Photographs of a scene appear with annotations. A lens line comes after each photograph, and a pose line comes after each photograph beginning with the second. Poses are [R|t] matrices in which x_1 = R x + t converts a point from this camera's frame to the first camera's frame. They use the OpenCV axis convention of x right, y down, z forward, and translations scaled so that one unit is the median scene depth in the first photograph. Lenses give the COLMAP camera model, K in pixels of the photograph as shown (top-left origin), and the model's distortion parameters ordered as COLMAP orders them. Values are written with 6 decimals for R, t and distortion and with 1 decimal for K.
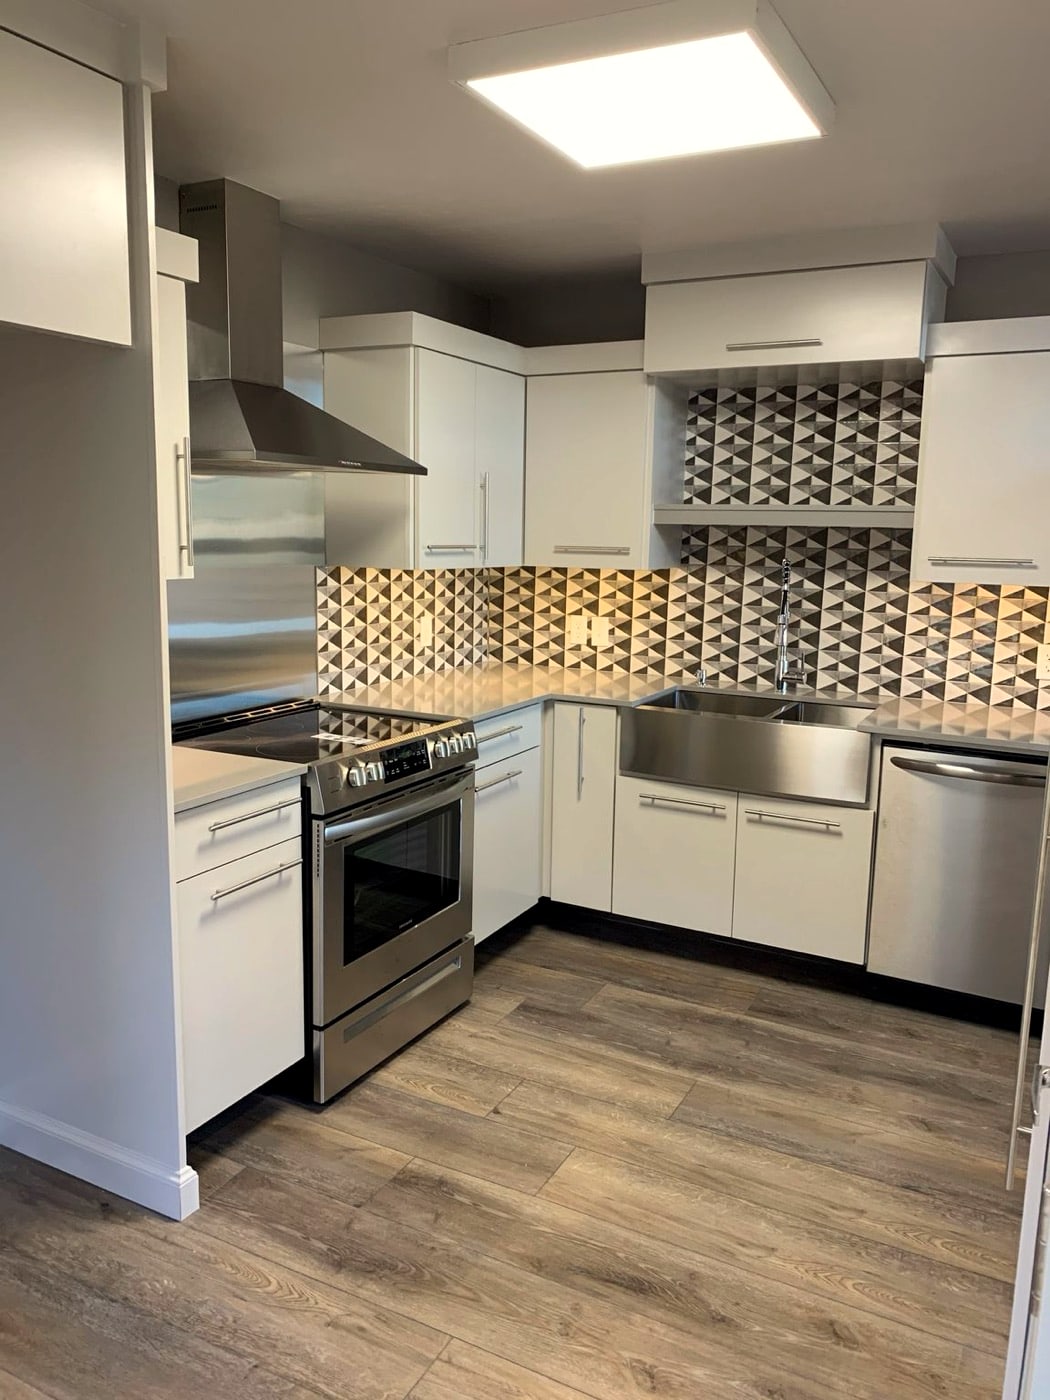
lens RADIAL K [[1079.1, 0, 524.4], [0, 1079.1, 711.3], [0, 0, 1]] dist [0.059970, -0.055351]
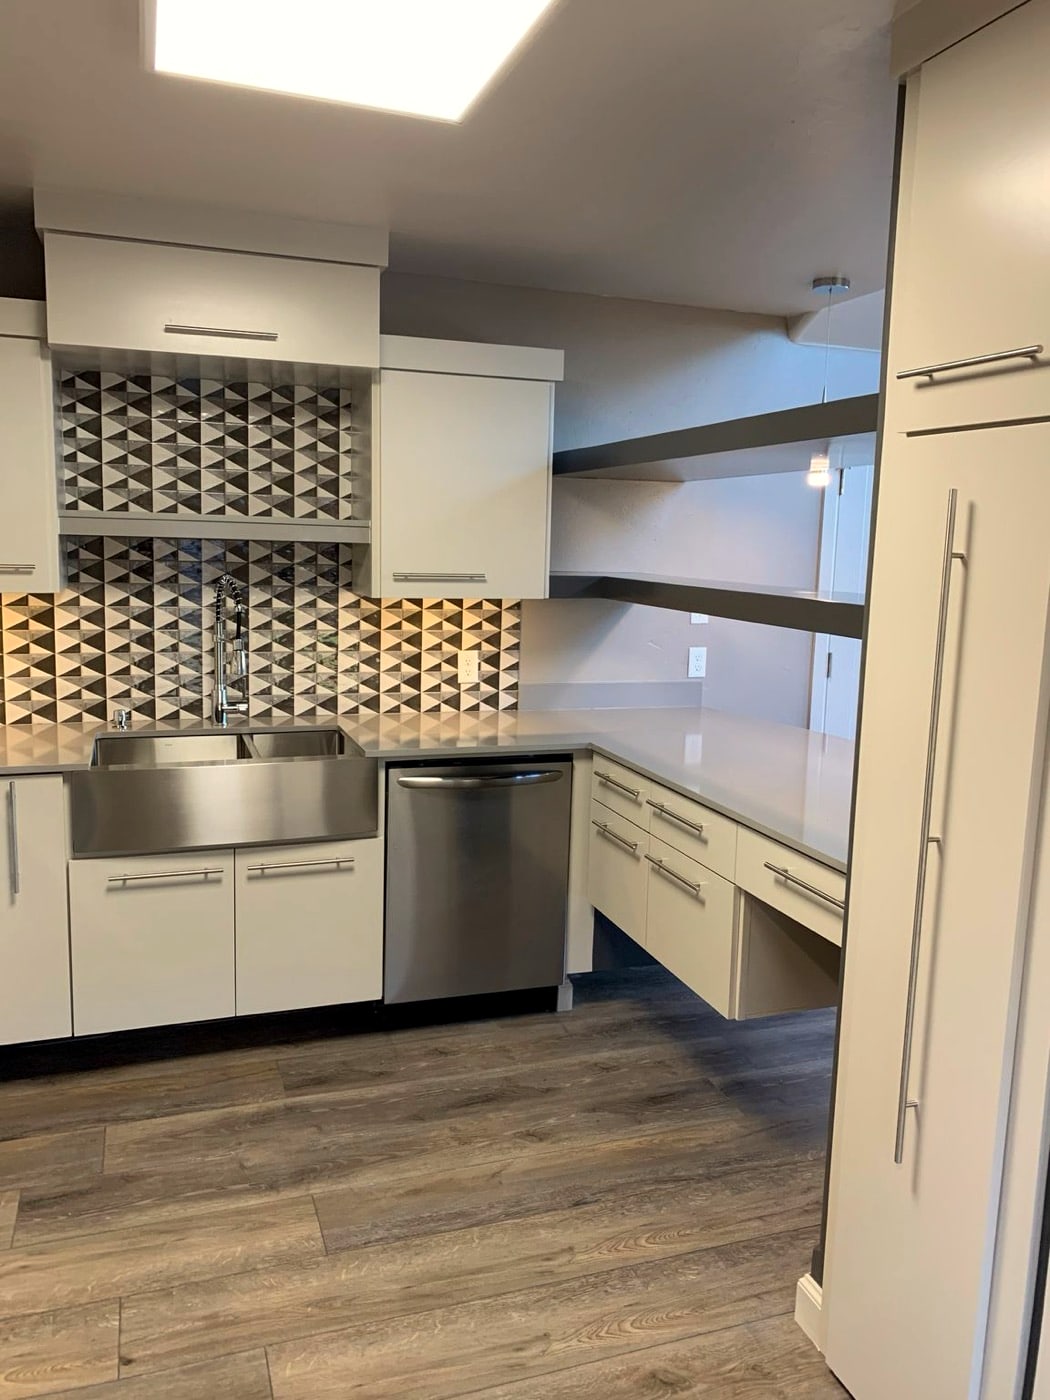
lens RADIAL K [[1087.8, 0, 525.0], [0, 1087.8, 700.0], [0, 0, 1]] dist [0.024989, -0.005701]
pose [[0.680466, -0.111926, 0.724182, -0.267969], [0.114872, 0.992341, 0.045433, -0.056963], [-0.723720, 0.052273, 0.688111, 0.236045]]
